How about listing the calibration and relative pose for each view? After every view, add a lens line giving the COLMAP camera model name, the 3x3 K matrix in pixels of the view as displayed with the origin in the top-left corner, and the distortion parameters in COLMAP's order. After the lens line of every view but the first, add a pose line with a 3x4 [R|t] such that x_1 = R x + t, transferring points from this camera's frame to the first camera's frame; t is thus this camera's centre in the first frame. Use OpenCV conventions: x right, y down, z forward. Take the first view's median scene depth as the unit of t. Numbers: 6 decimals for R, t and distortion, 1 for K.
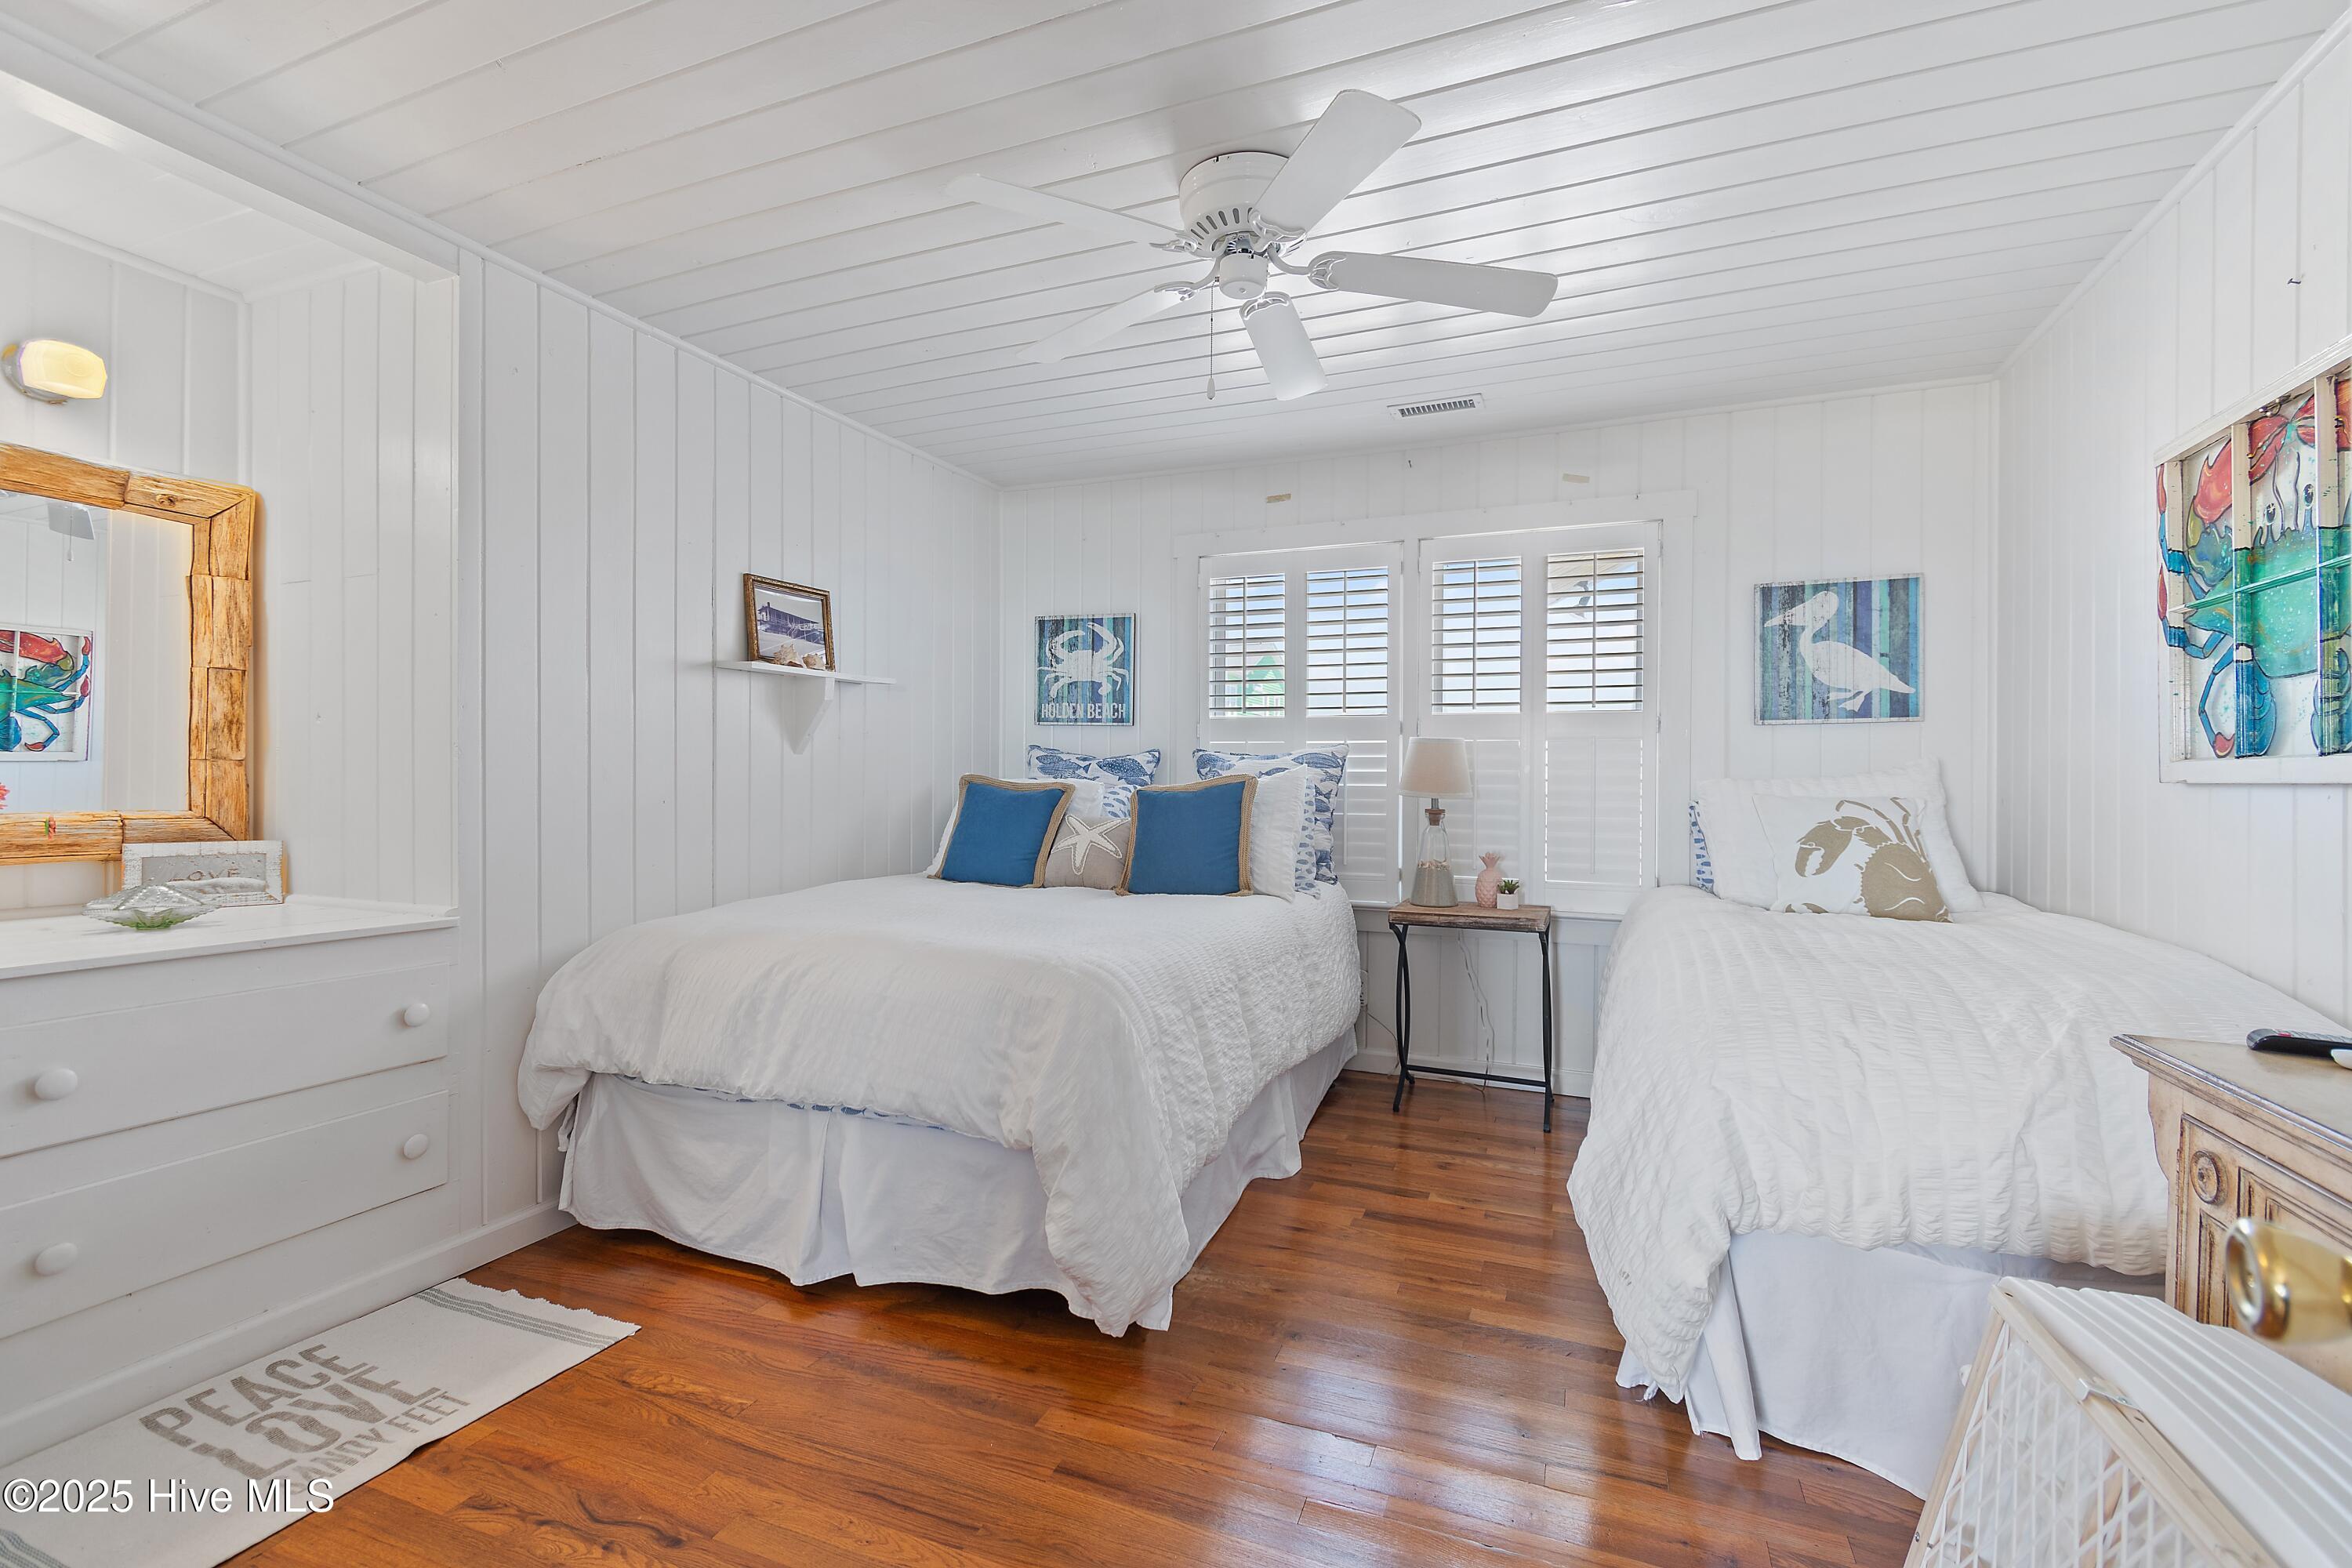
lens RADIAL K [[1047.1, 0, 1185.6], [0, 1047.1, 779.4], [0, 0, 1]] dist [0.001228, 0.000257]
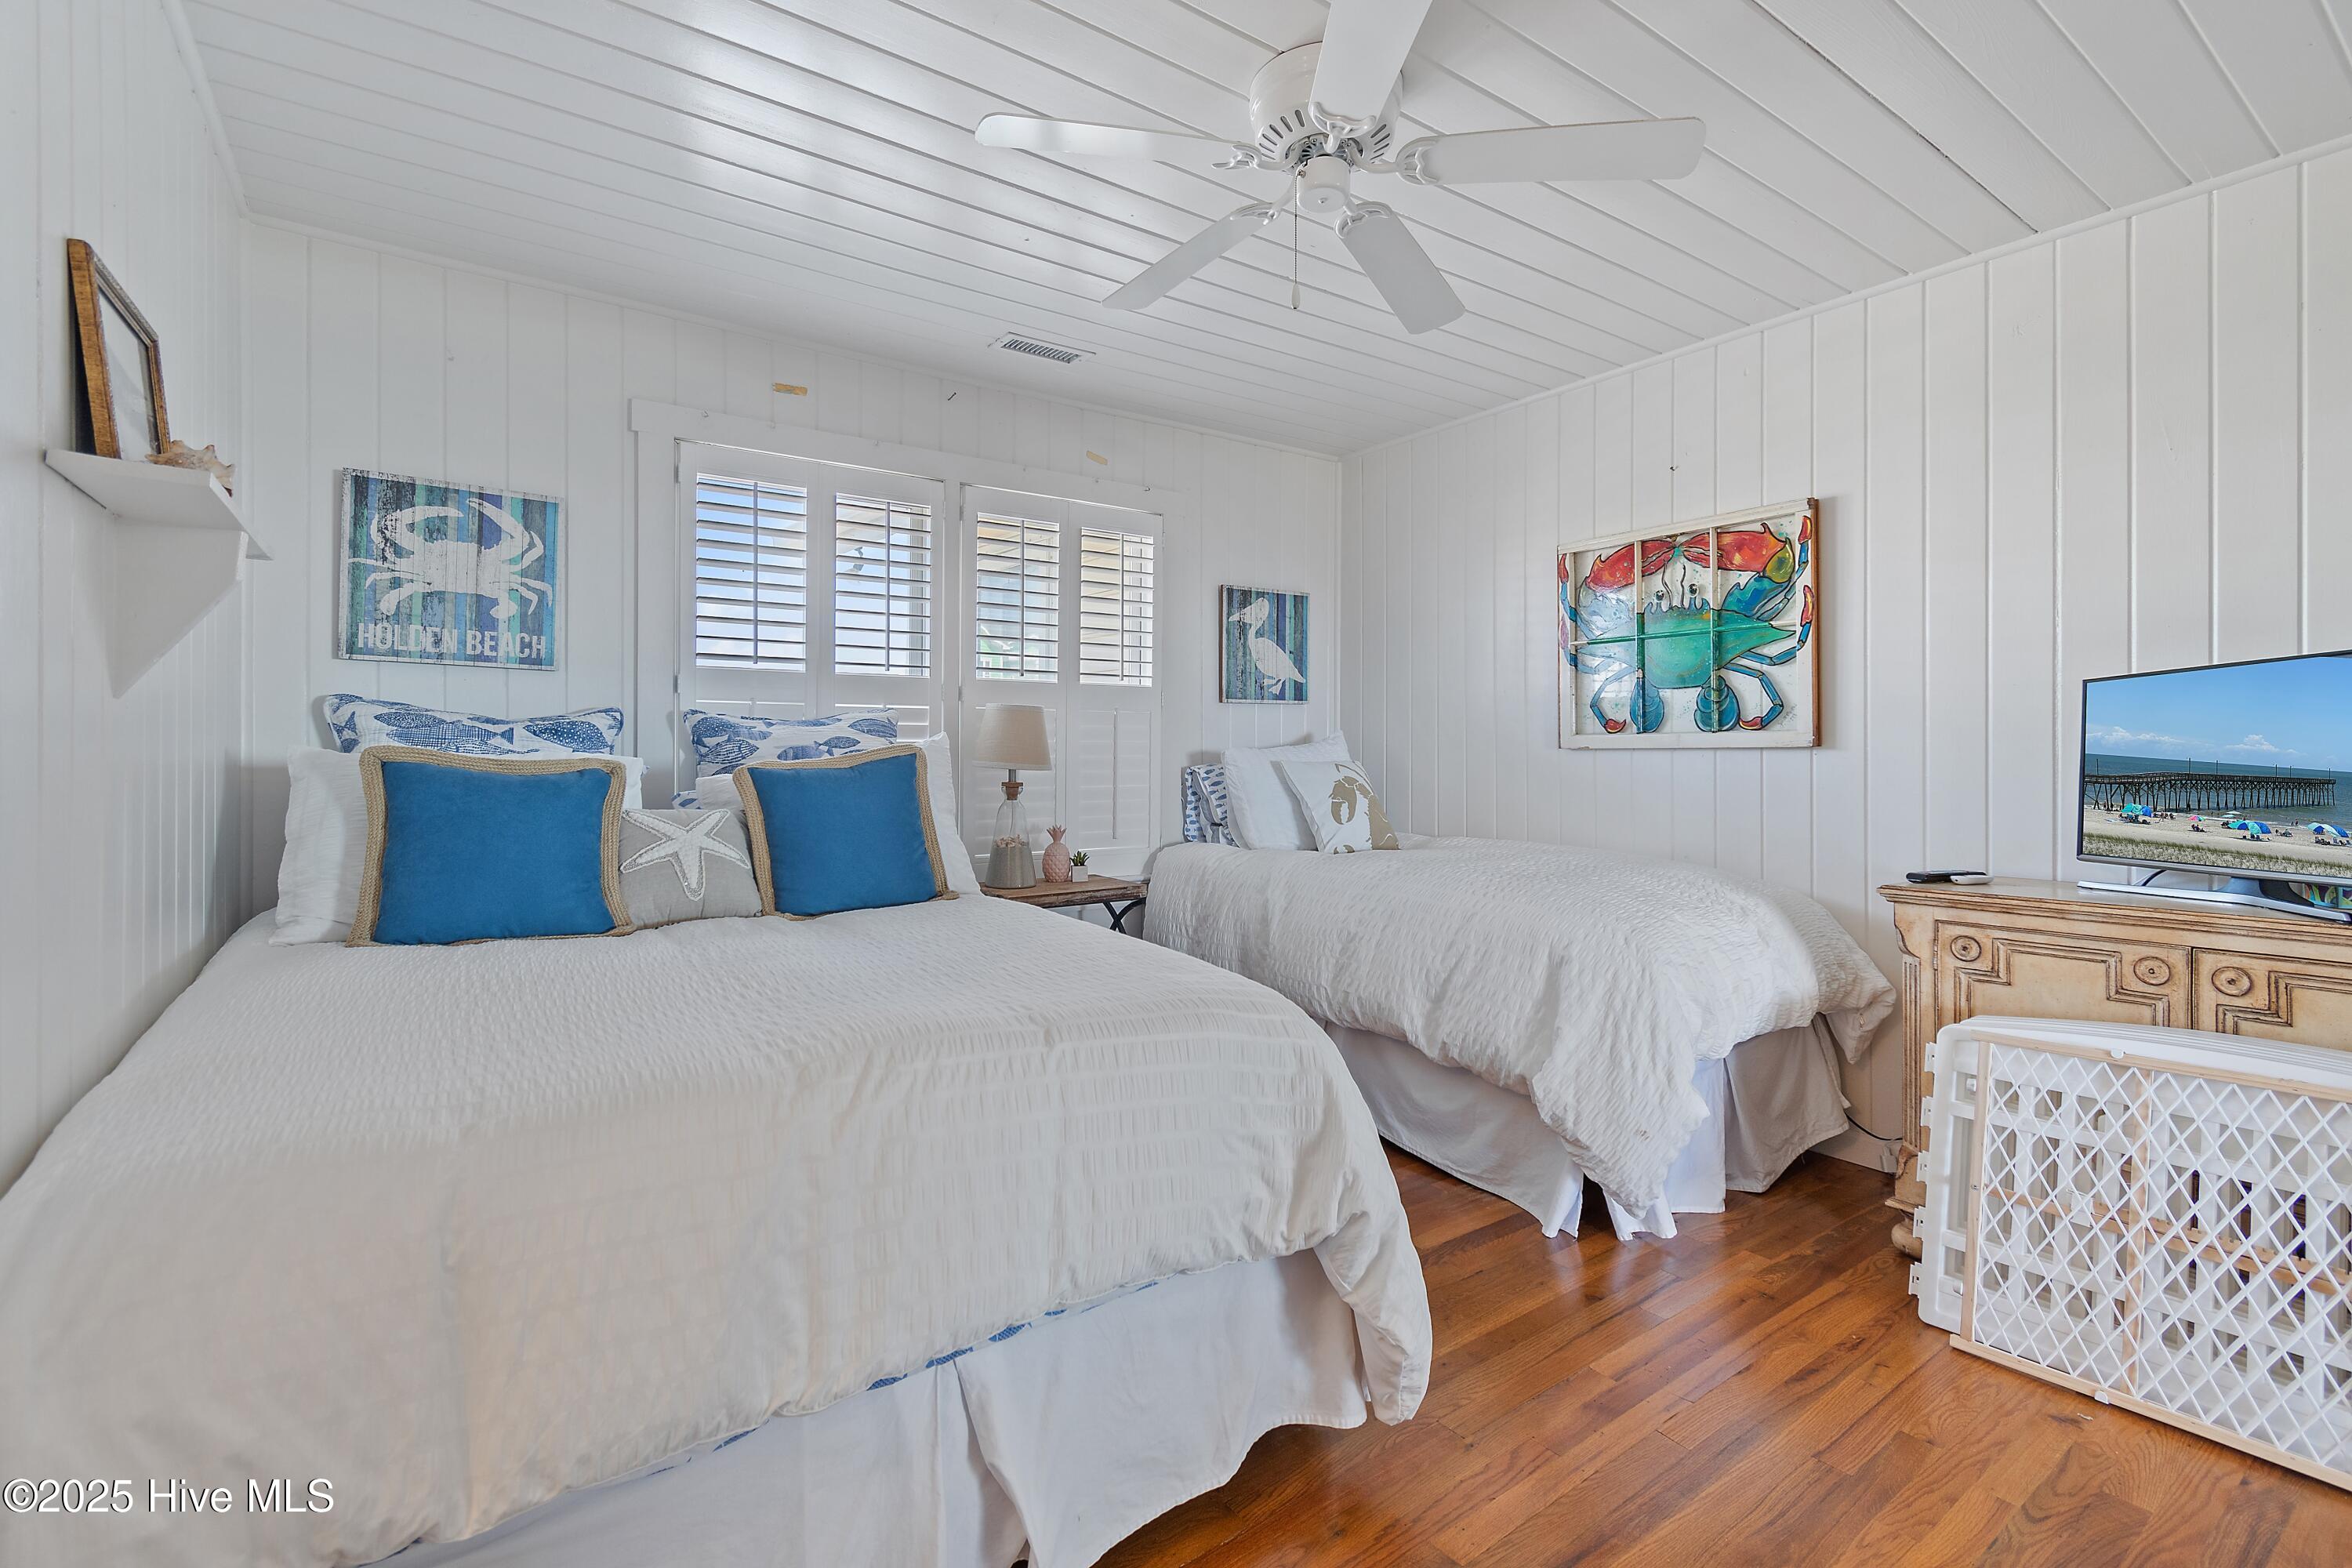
lens RADIAL K [[1063.1, 0, 1175.3], [0, 1063.1, 742.0], [0, 0, 1]] dist [0.000242, 0.000199]
pose [[0.528167, 0.001146, 0.849140, -0.470717], [0.007048, 0.999959, -0.005734, -0.000937], [-0.849111, 0.009013, 0.528137, 0.378458]]
